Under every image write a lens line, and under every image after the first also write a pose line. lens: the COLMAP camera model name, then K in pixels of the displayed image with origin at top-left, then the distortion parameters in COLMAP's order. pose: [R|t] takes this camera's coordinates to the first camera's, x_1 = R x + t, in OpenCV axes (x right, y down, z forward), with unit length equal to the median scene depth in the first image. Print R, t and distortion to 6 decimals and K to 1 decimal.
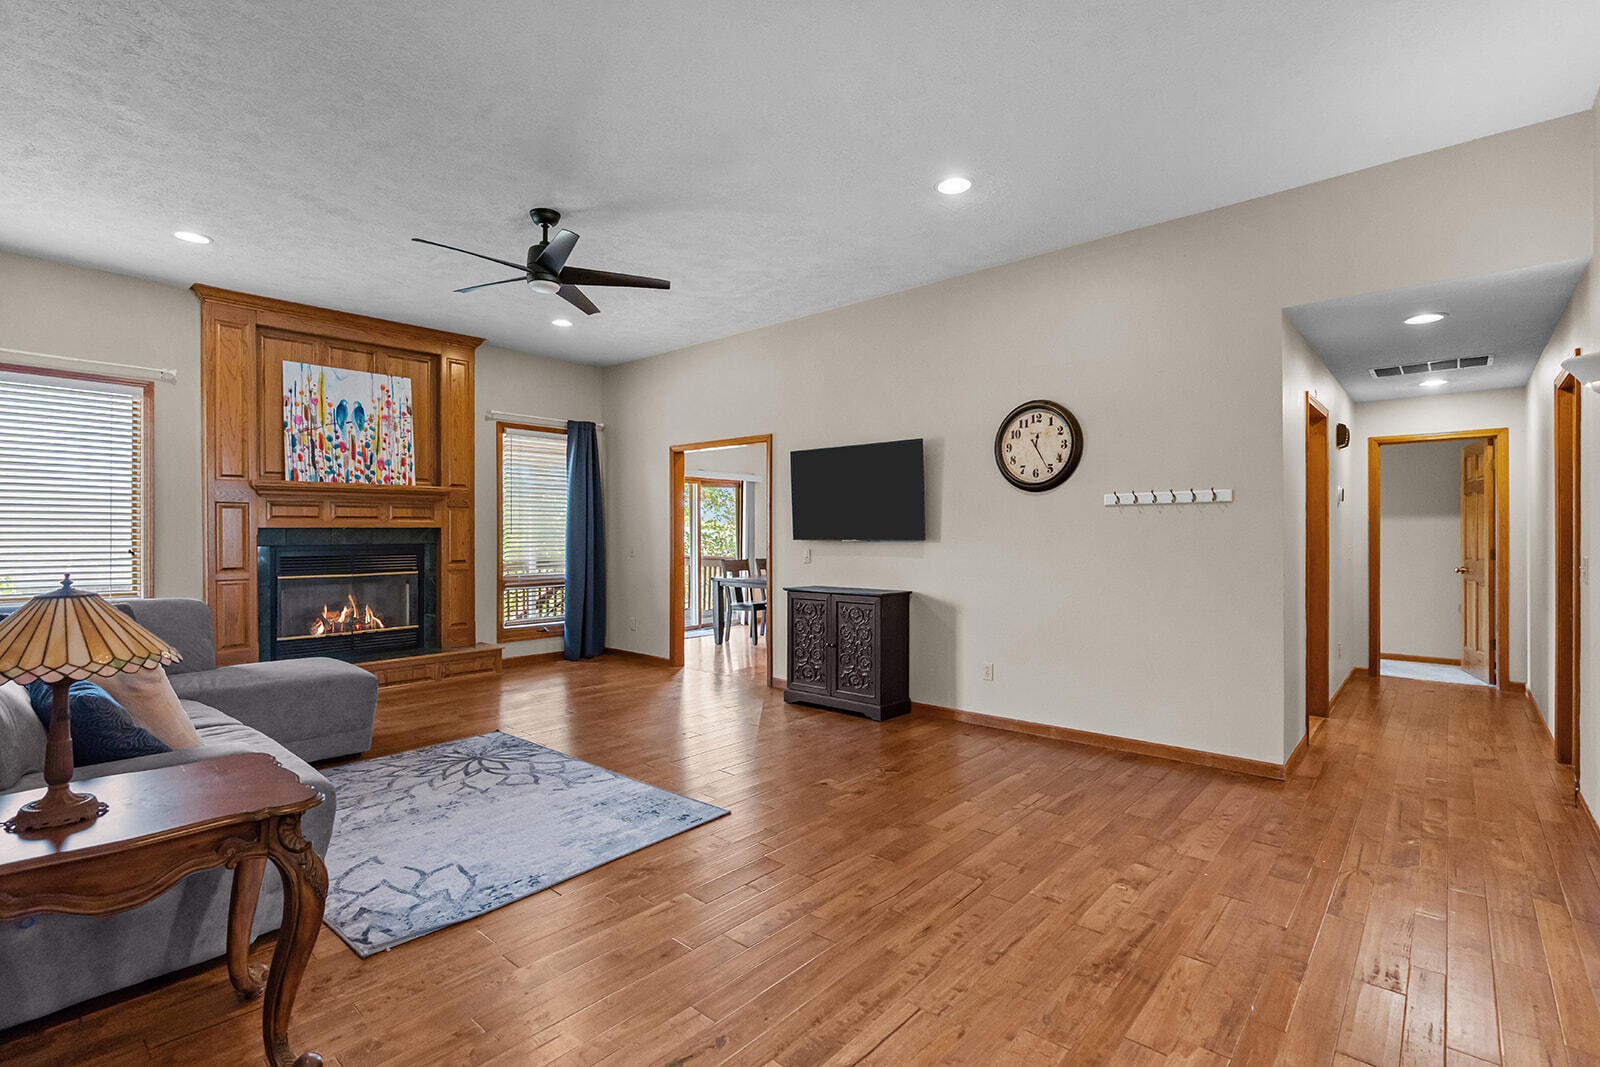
lens RADIAL K [[722.3, 0, 795.0], [0, 722.3, 531.1], [0, 0, 1]] dist [-0.003469, 0.000412]
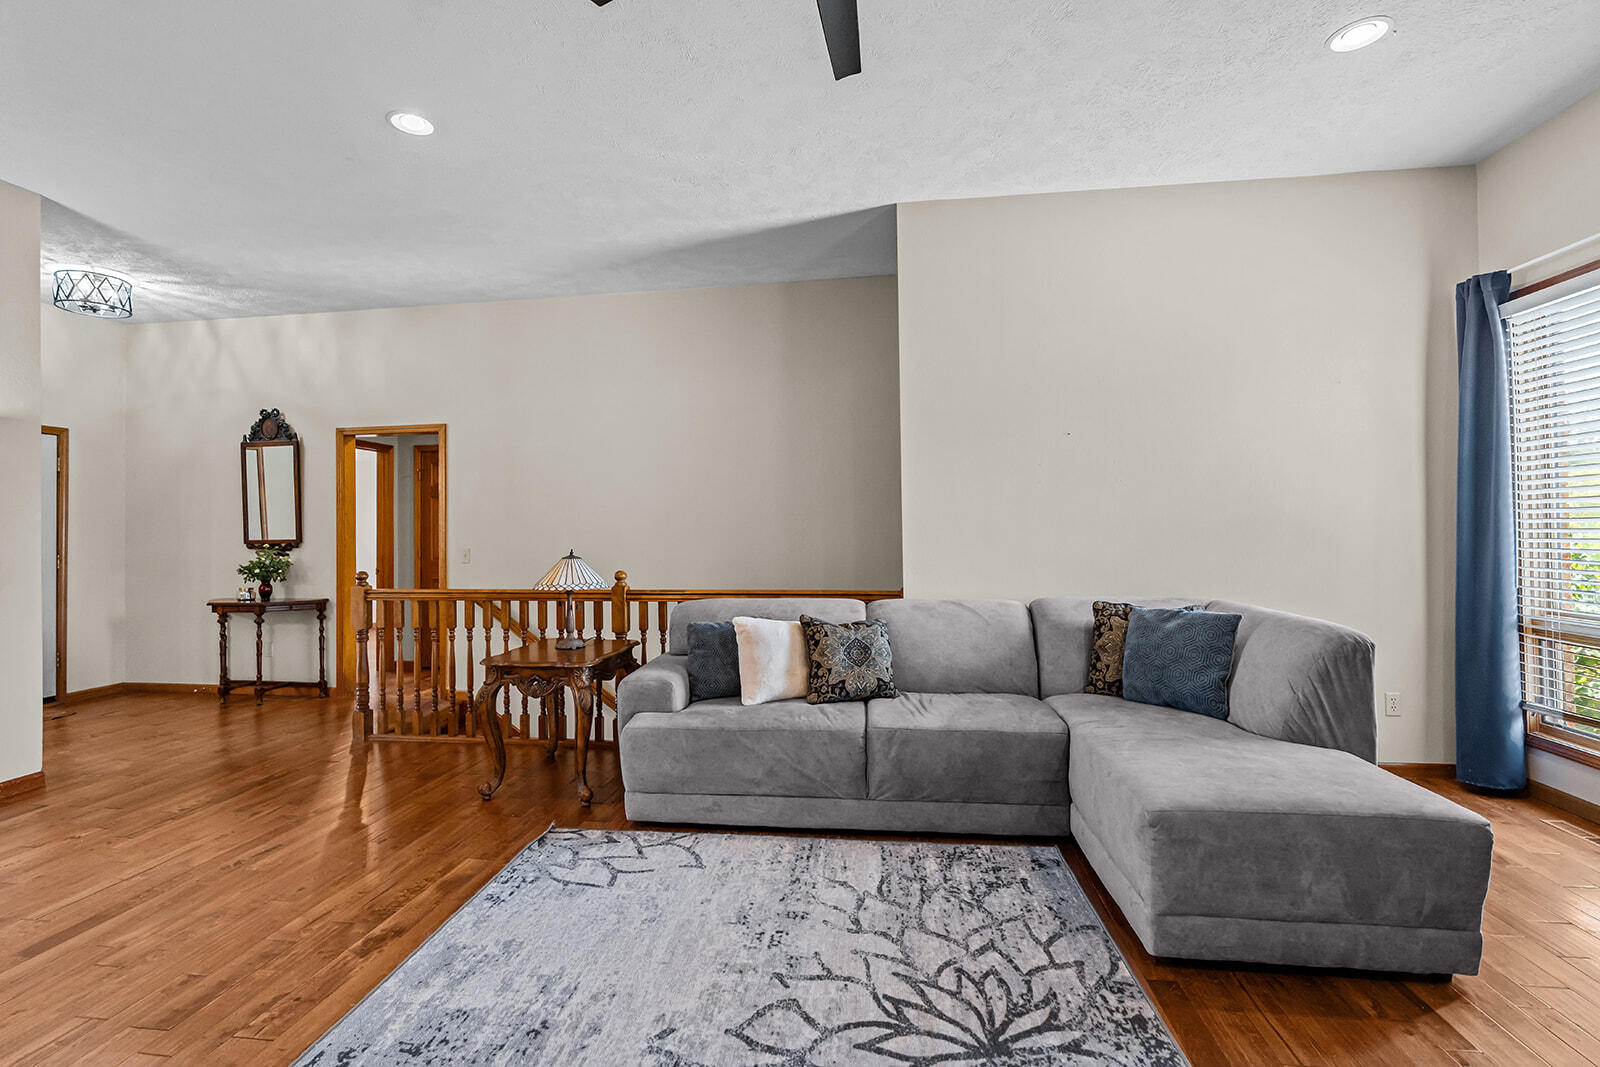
lens RADIAL K [[722.3, 0, 795.0], [0, 722.3, 531.1], [0, 0, 1]] dist [-0.003469, 0.000412]
pose [[-0.836677, 0.009032, -0.547622, -0.127478], [0.015962, 0.999841, -0.007896, 0.011622], [0.547464, -0.015347, -0.836688, 1.443675]]
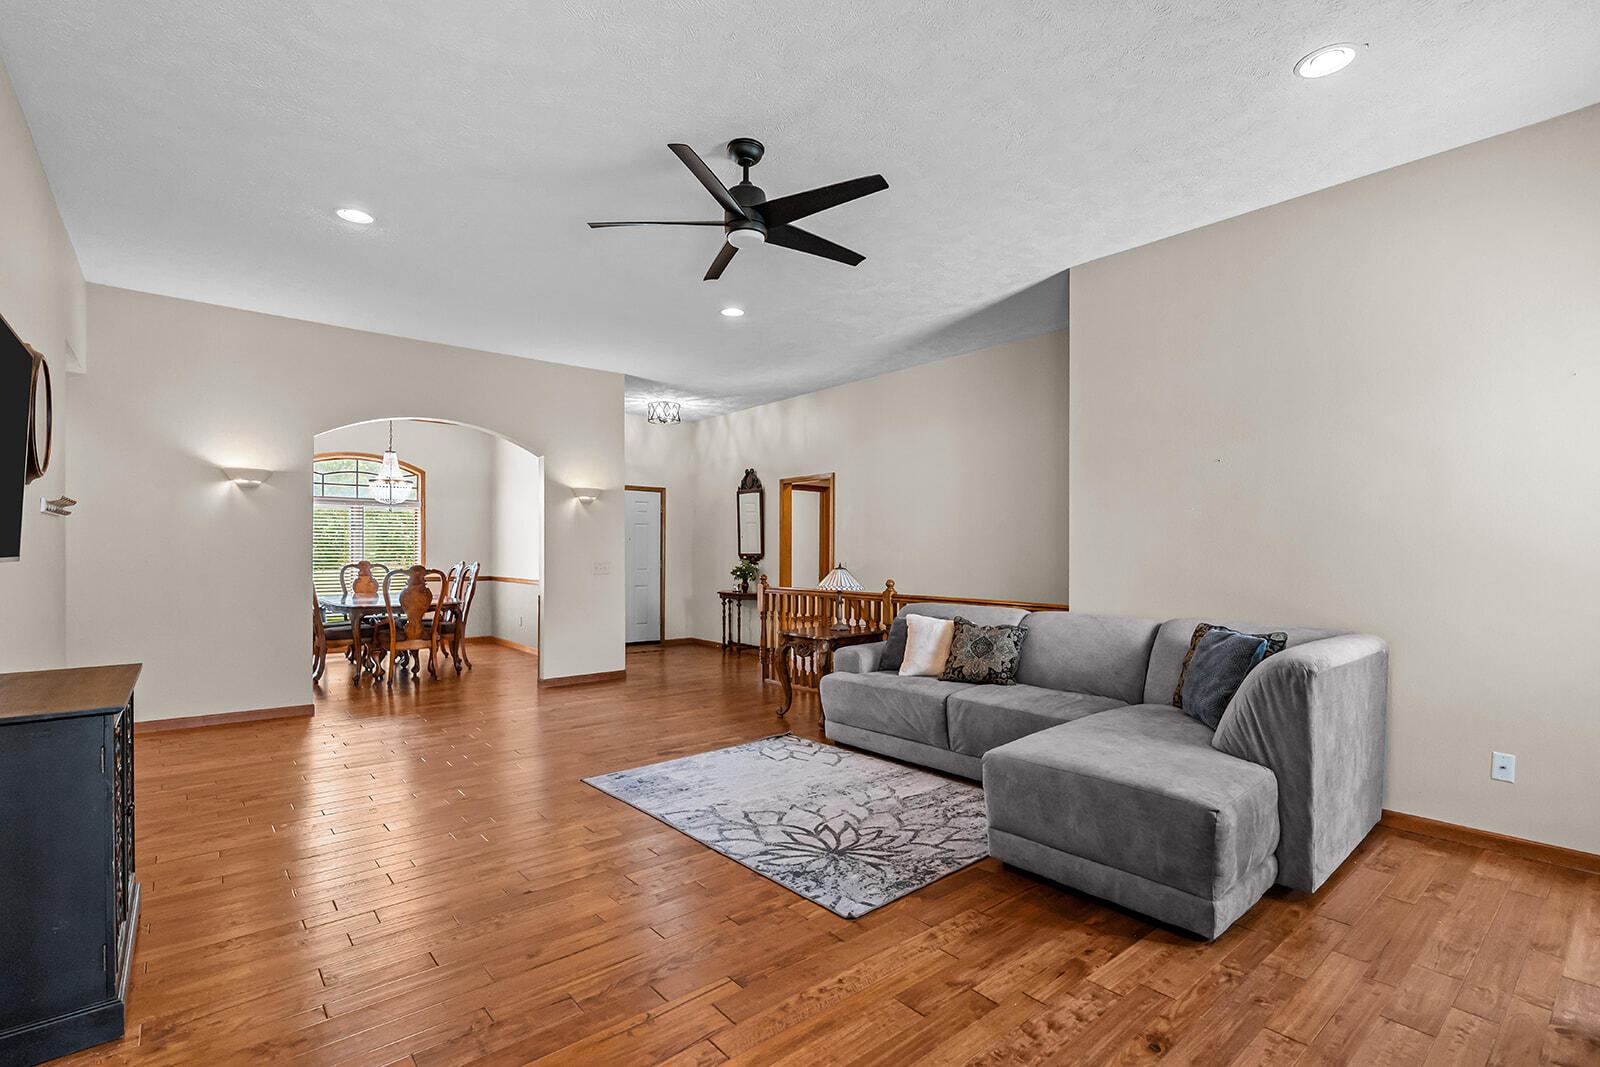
lens RADIAL K [[750.1, 0, 802.0], [0, 750.1, 567.4], [0, 0, 1]] dist [-0.002215, 0.000071]
pose [[-0.987817, -0.005457, 0.155524, -0.584774], [-0.003502, 0.999911, 0.012842, 0.014214], [-0.155581, 0.012141, -0.987749, 1.962962]]
